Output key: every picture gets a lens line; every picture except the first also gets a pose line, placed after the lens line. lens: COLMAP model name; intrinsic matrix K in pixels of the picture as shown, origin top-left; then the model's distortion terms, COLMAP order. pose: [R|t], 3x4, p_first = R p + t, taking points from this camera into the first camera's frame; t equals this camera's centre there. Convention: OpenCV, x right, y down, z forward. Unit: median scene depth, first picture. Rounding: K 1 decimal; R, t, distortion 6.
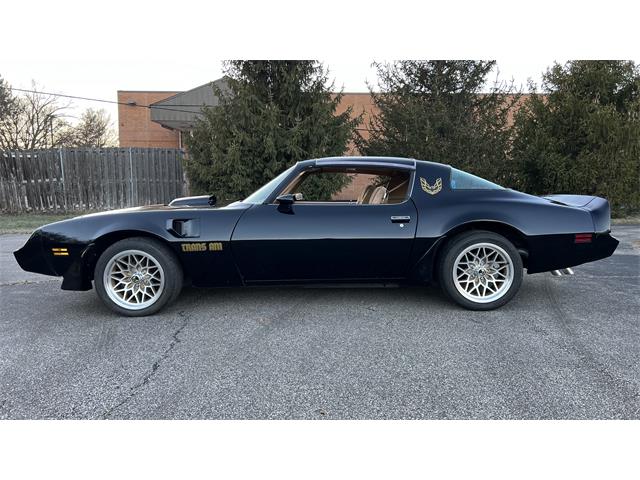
lens RADIAL K [[477.4, 0, 320.0], [0, 477.4, 240.0], [0, 0, 1]] dist [0.062781, -0.071085]
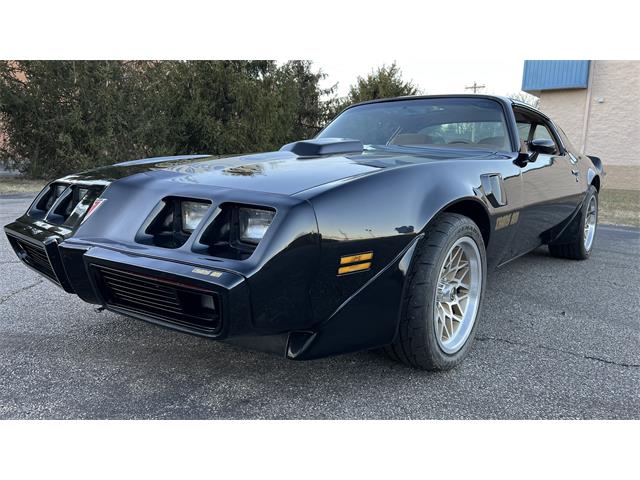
lens RADIAL K [[477.4, 0, 320.0], [0, 477.4, 240.0], [0, 0, 1]] dist [0.062781, -0.071085]
pose [[0.625718, -0.112045, 0.771960, -0.218131], [0.054602, 0.993494, 0.099941, -0.008748], [-0.778136, -0.020384, 0.627765, 0.199948]]
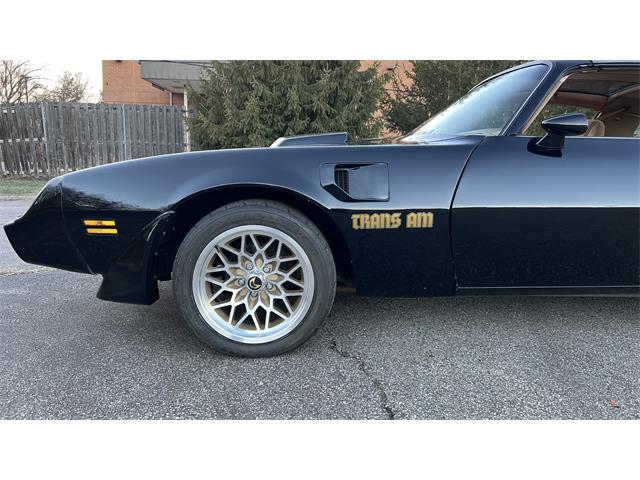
lens RADIAL K [[477.4, 0, 320.0], [0, 477.4, 240.0], [0, 0, 1]] dist [0.062781, -0.071085]
pose [[0.999274, 0.009581, 0.036862, -0.084657], [-0.011630, 0.998374, 0.055798, 0.001943], [-0.036267, -0.056187, 0.997761, 0.127083]]
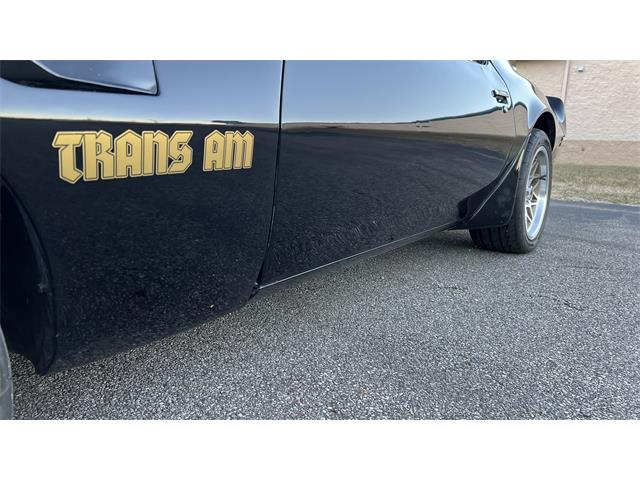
lens RADIAL K [[476.1, 0, 312.0], [0, 476.1, 238.1], [0, 0, 1]] dist [0.065476, -0.073093]
pose [[0.611811, -0.138991, 0.778697, -0.089518], [0.051540, 0.989354, 0.136097, 0.006110], [-0.789323, -0.043131, 0.612462, 0.211704]]
